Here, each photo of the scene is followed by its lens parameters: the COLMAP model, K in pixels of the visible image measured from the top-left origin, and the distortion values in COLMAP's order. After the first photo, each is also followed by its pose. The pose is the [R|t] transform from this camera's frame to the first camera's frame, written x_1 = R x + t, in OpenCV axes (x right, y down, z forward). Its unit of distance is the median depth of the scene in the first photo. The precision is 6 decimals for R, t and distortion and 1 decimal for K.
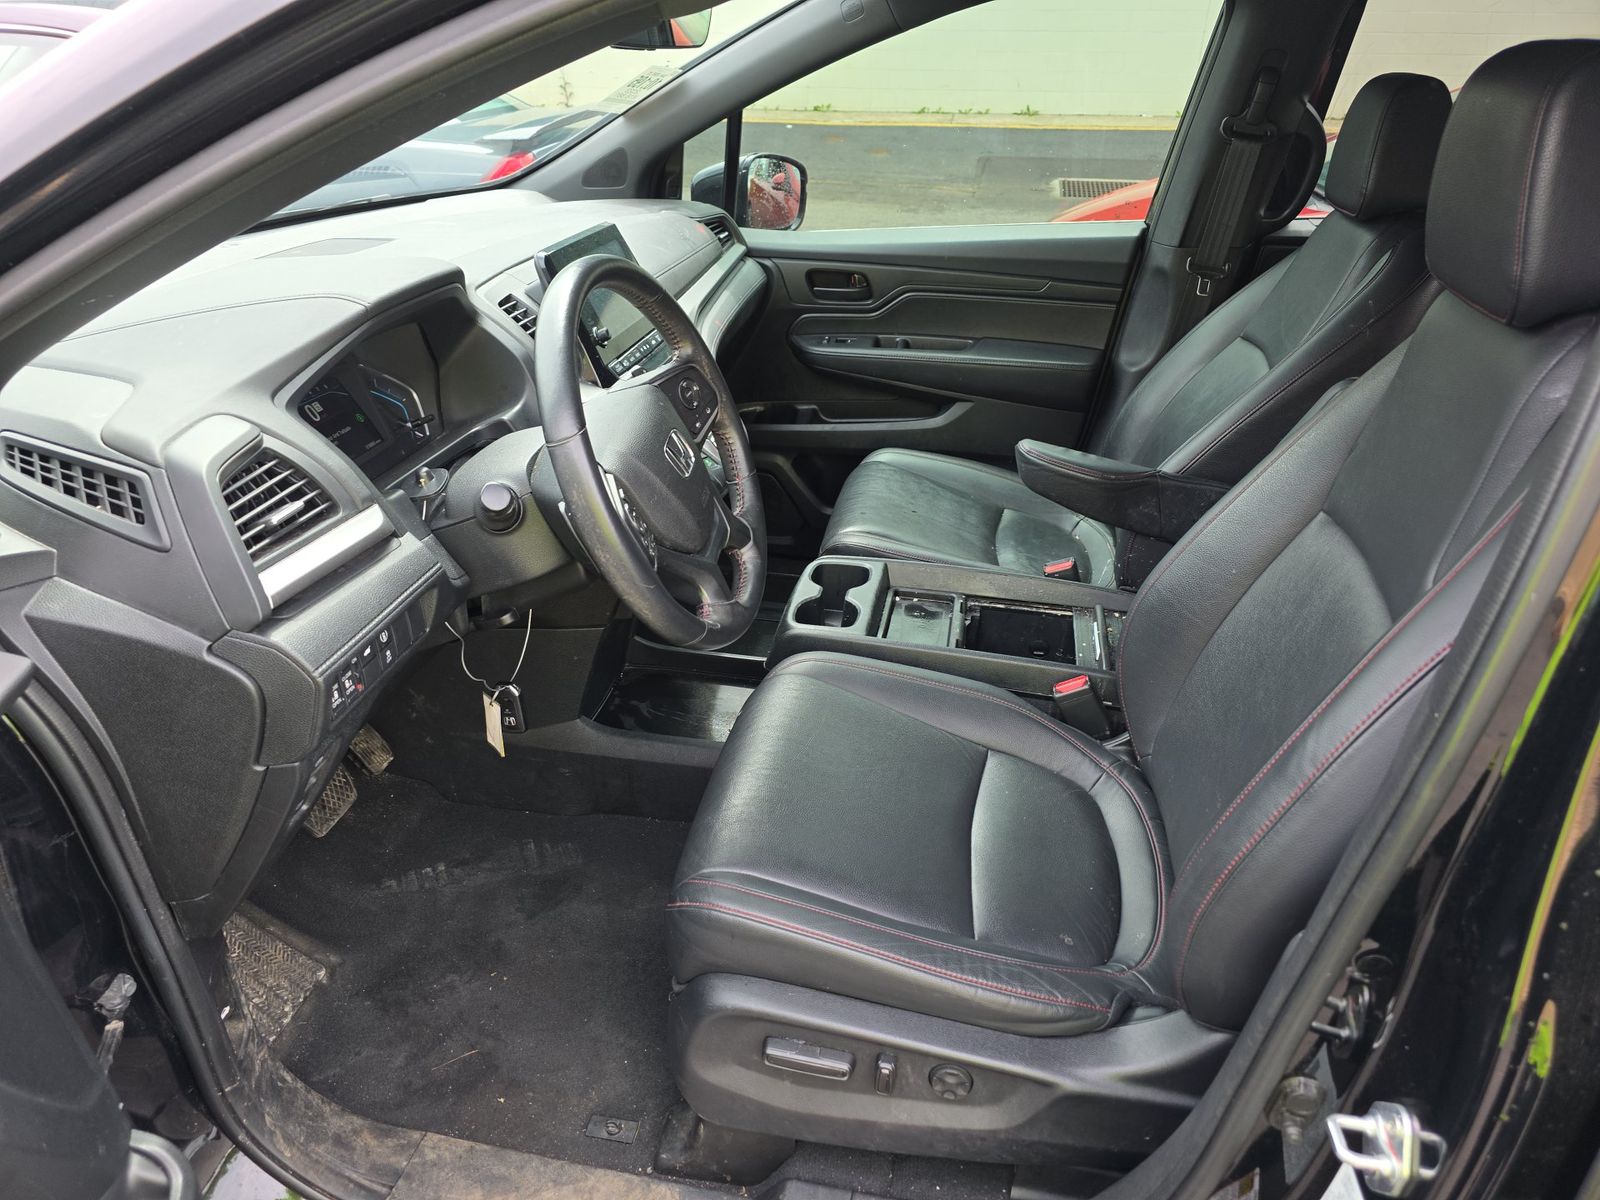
lens RADIAL K [[1072.8, 0, 793.5], [0, 1072.8, 617.9], [0, 0, 1]] dist [0.045767, -0.036558]
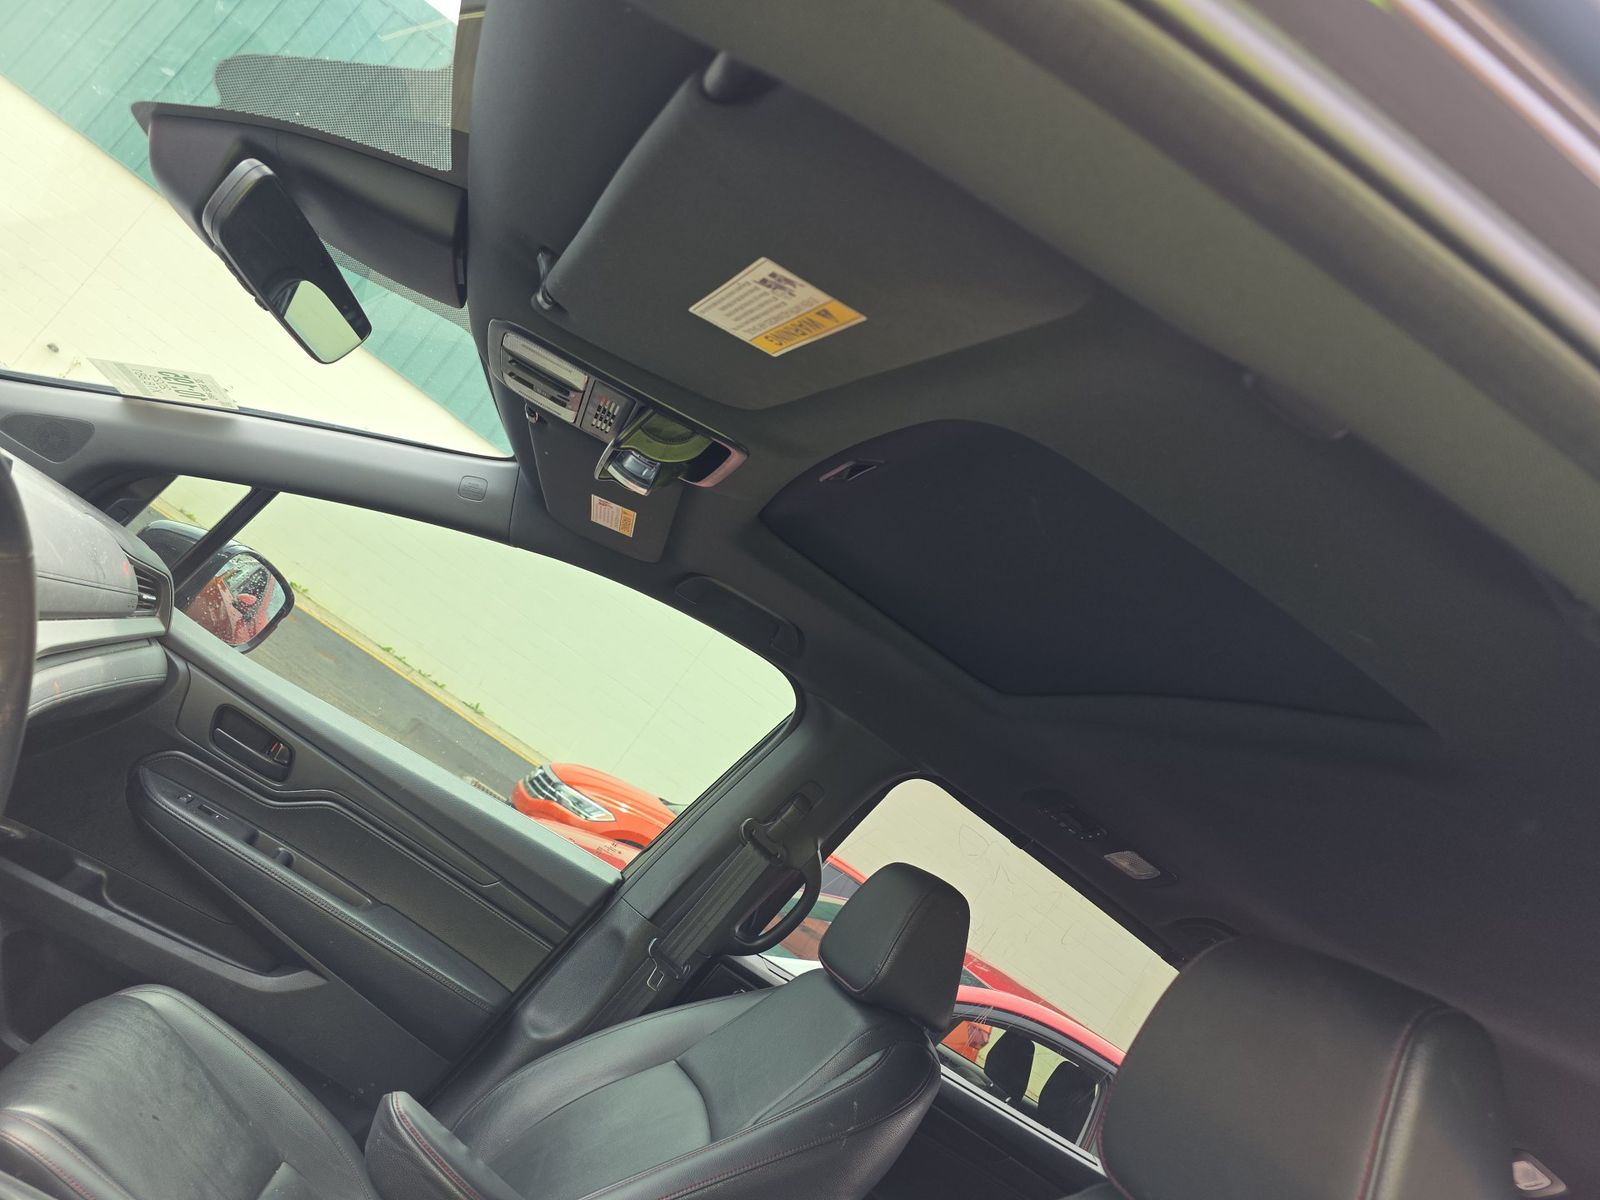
lens RADIAL K [[1080.5, 0, 820.8], [0, 1080.5, 603.9], [0, 0, 1]] dist [0.019343, -0.026510]
pose [[0.715208, 0.584540, 0.383132, -0.025202], [-0.283113, 0.743500, -0.605850, -0.060187], [-0.639003, 0.324839, 0.697248, 0.290481]]
